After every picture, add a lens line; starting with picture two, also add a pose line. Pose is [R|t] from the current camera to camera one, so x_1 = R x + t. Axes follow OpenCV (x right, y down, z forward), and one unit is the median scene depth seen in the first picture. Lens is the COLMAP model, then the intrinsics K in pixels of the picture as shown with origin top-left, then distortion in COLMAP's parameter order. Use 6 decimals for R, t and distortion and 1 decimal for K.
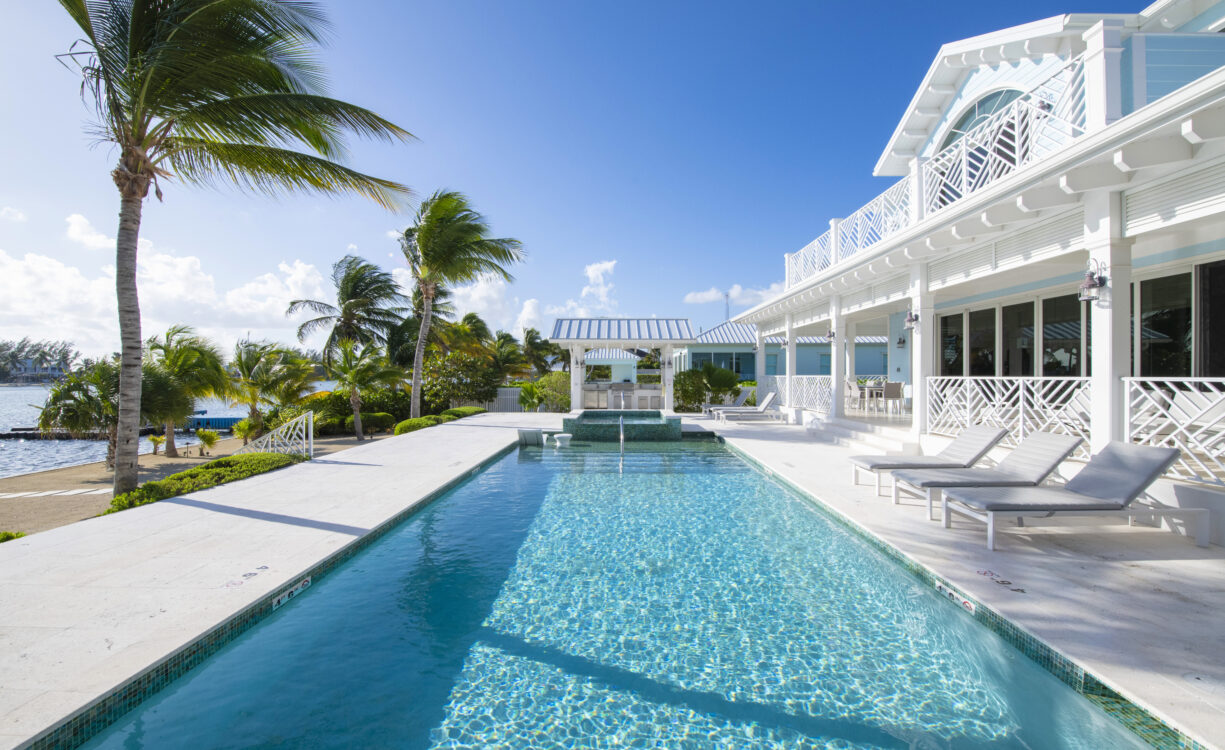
lens RADIAL K [[490.7, 0, 612.5], [0, 490.7, 375.0], [0, 0, 1]] dist [-0.000498, -0.000081]
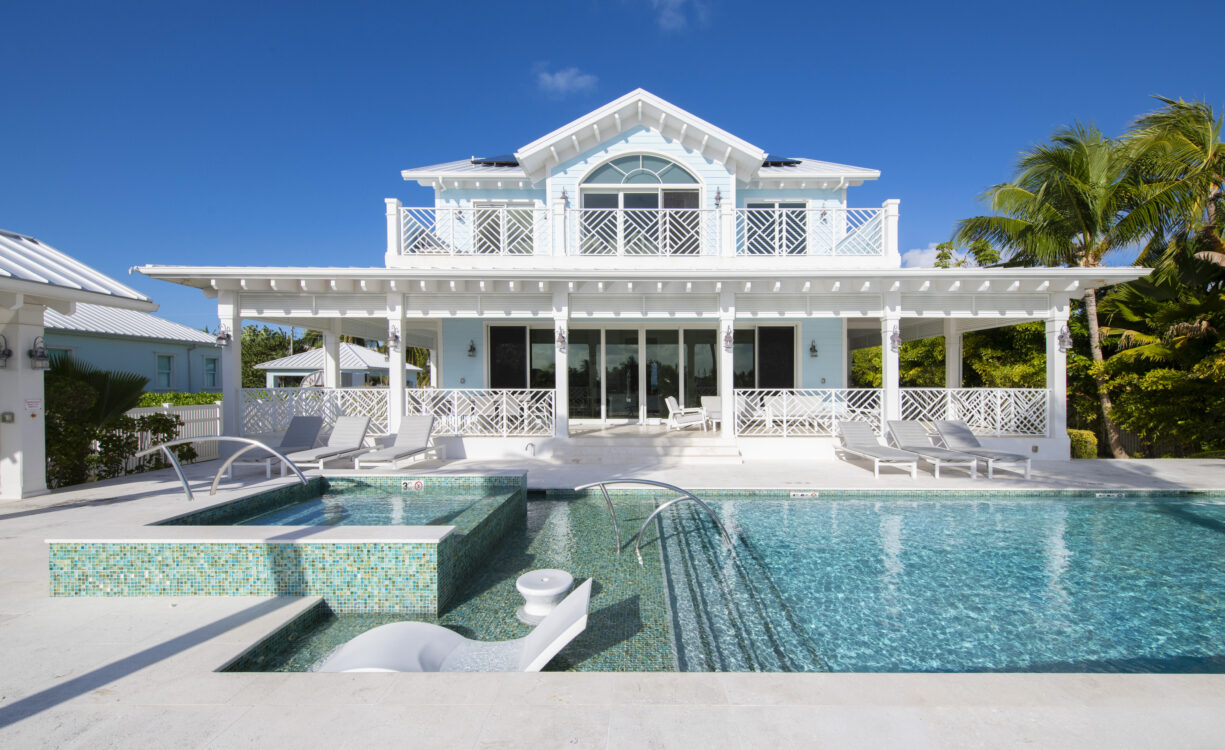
lens RADIAL K [[510.7, 0, 615.8], [0, 510.7, 392.6], [0, 0, 1]] dist [0.000704, 0.000038]
pose [[-0.014067, -0.017456, 0.999749, -0.612668], [0.000049, 0.999848, 0.017458, -0.010485], [-0.999901, 0.000295, -0.014064, 1.345408]]
